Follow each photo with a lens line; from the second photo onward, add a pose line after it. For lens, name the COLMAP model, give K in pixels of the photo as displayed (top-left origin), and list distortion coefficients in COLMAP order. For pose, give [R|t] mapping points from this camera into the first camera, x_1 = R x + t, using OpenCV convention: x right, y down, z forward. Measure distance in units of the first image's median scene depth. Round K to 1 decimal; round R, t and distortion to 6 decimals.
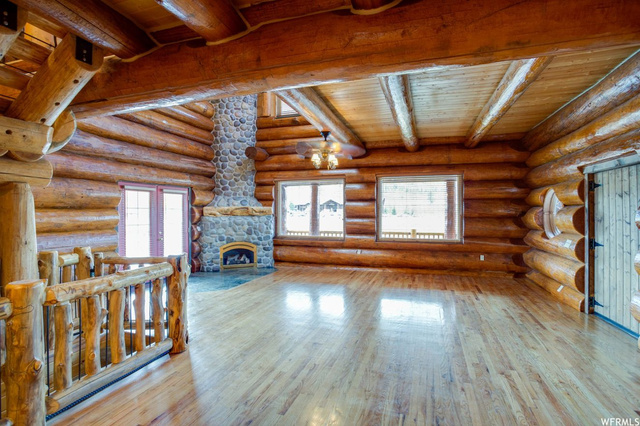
lens RADIAL K [[315.6, 0, 320.0], [0, 315.6, 213.0], [0, 0, 1]] dist [-0.059558, 0.000132]
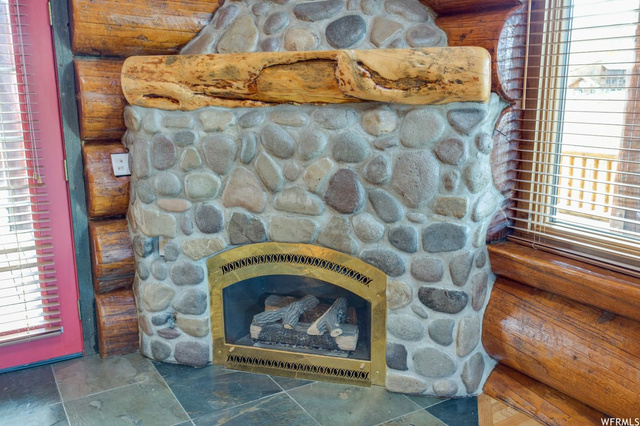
lens RADIAL K [[590.2, 0, 320.0], [0, 590.2, 213.0], [0, 0, 1]] dist [0.073009, 0.007546]
pose [[0.754401, 0.129774, -0.643458, -0.016625], [0.005304, 0.979025, 0.203670, 0.000491], [0.656393, -0.157062, 0.737889, 0.750486]]
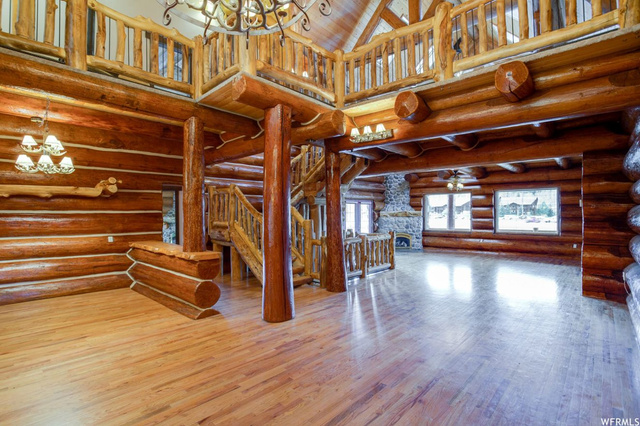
lens RADIAL K [[315.6, 0, 320.0], [0, 315.6, 213.0], [0, 0, 1]] dist [-0.059558, 0.000132]
pose [[0.913128, -0.005786, -0.407631, 0.023710], [0.003273, 0.999971, -0.006862, -0.000678], [0.407659, 0.004932, 0.913121, -0.652241]]
